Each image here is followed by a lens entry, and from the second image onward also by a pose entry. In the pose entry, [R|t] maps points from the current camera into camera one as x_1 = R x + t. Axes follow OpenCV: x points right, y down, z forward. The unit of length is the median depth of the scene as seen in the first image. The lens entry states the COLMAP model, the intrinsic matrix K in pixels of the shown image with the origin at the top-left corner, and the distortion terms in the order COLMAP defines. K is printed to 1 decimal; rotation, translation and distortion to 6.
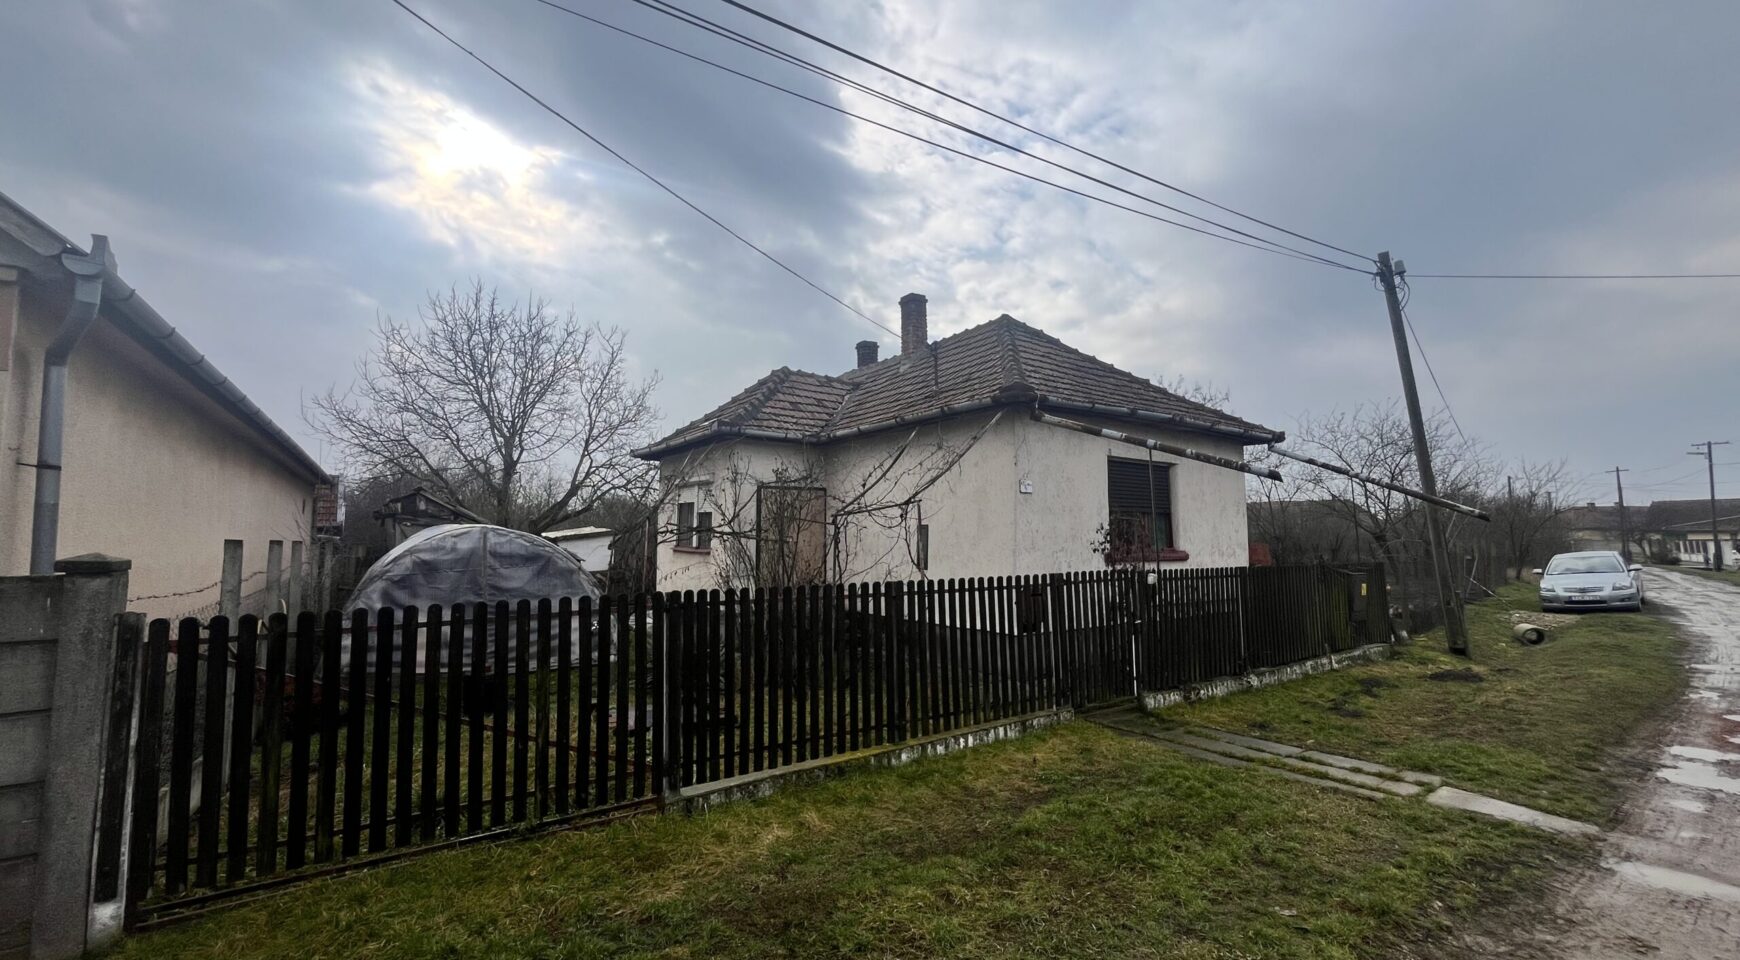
lens RADIAL K [[700.4, 0, 868.1], [0, 700.4, 475.8], [0, 0, 1]] dist [-0.002519, 0.000101]
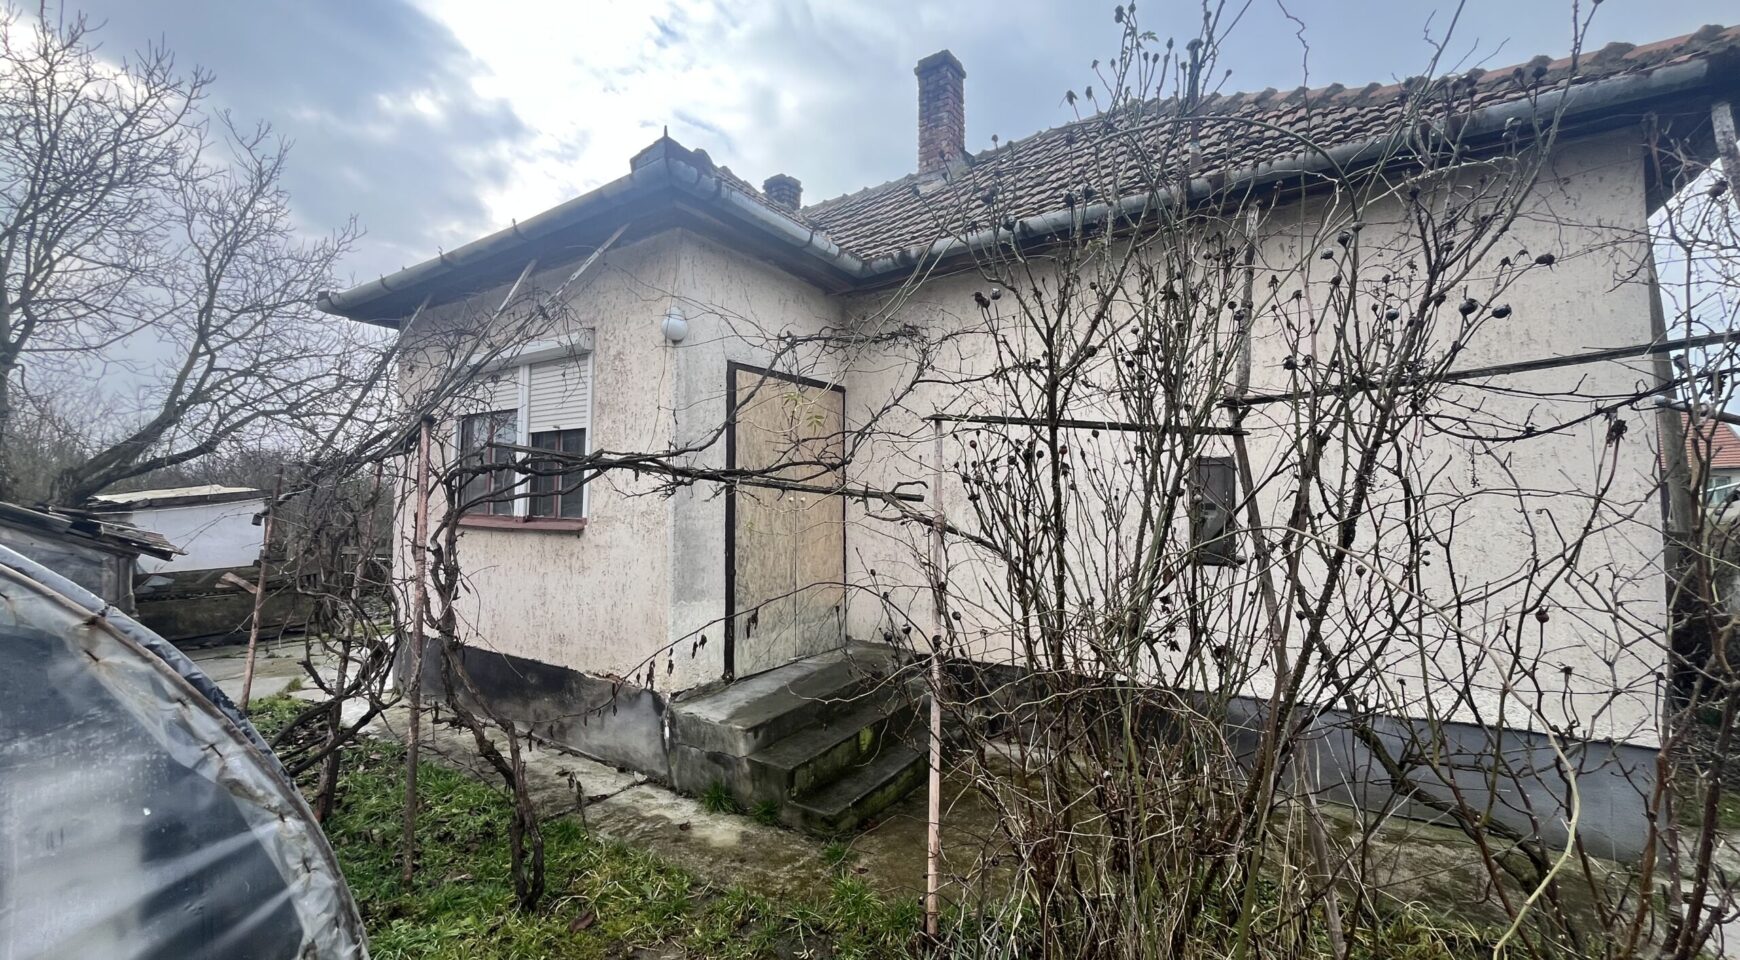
lens RADIAL K [[700.4, 0, 870.6], [0, 700.4, 477.8], [0, 0, 1]] dist [-0.002519, 0.000101]
pose [[0.931721, 0.011708, 0.362986, -0.185062], [-0.028583, 0.998744, 0.041155, 0.049994], [-0.362048, -0.048720, 0.930885, 0.489599]]
